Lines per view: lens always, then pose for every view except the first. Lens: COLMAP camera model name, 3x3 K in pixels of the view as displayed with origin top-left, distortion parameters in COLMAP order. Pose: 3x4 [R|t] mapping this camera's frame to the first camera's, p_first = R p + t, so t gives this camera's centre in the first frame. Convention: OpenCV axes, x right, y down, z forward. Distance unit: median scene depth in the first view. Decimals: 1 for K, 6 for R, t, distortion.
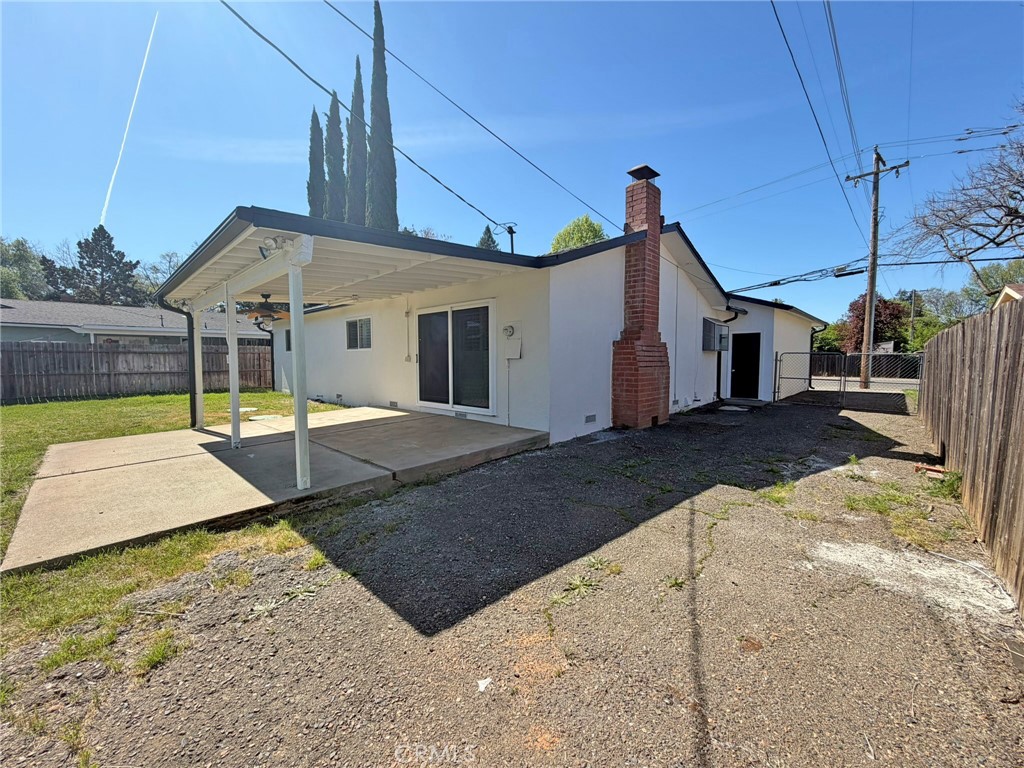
lens RADIAL K [[407.6, 0, 507.7], [0, 407.6, 386.8], [0, 0, 1]] dist [-0.001181, 0.000092]
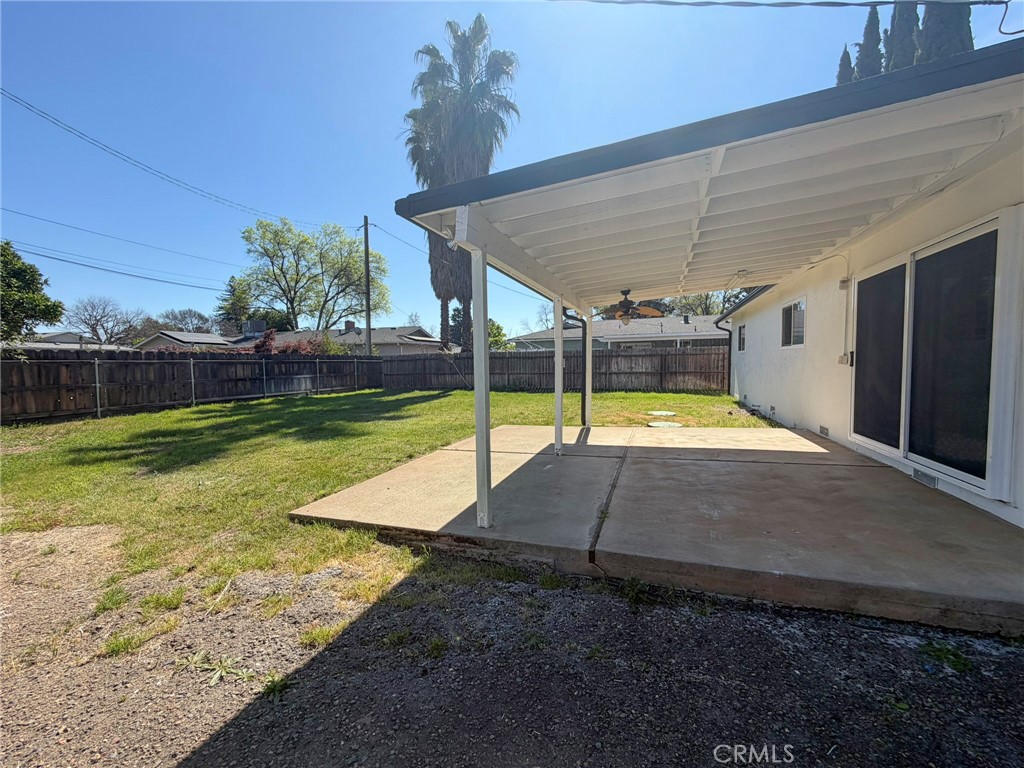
lens RADIAL K [[407.6, 0, 507.7], [0, 407.6, 386.8], [0, 0, 1]] dist [-0.001181, 0.000092]
pose [[0.397896, 0.050581, -0.916035, 0.123089], [-0.050142, 0.998186, 0.033337, -0.027534], [0.916059, 0.032667, 0.399710, 0.359232]]
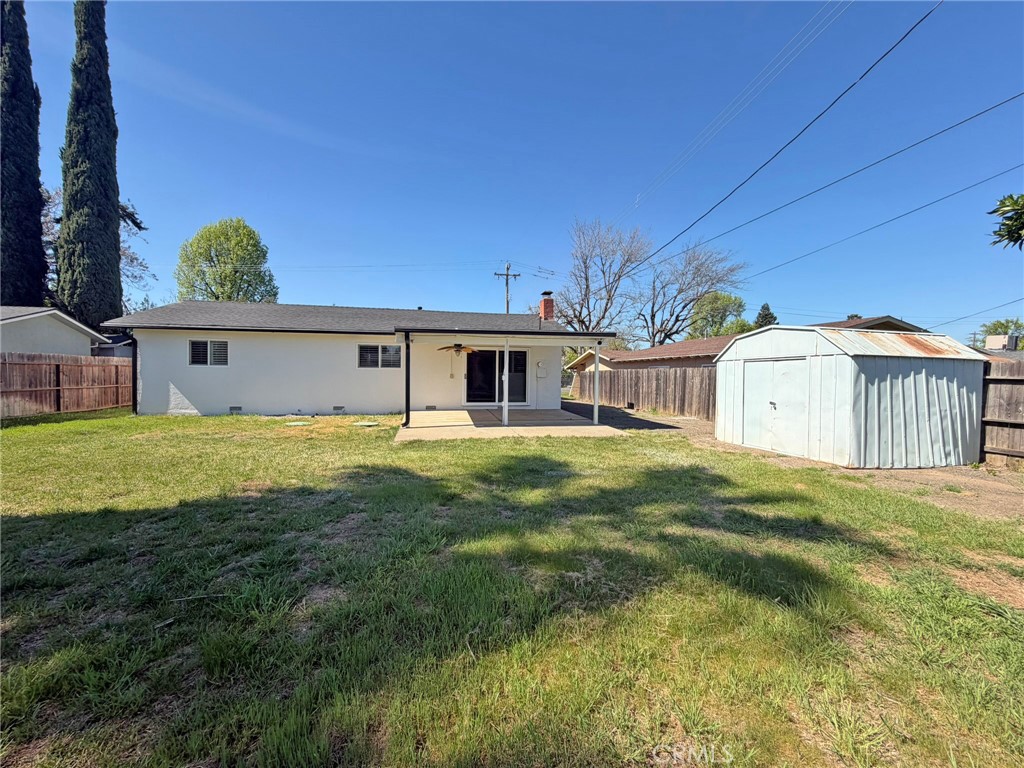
lens RADIAL K [[407.6, 0, 507.7], [0, 407.6, 386.8], [0, 0, 1]] dist [-0.001181, 0.000092]
pose [[0.566480, -0.016139, 0.823917, -1.597403], [0.046897, 0.998819, -0.012679, 0.000730], [-0.822740, 0.045822, 0.566568, -0.049800]]
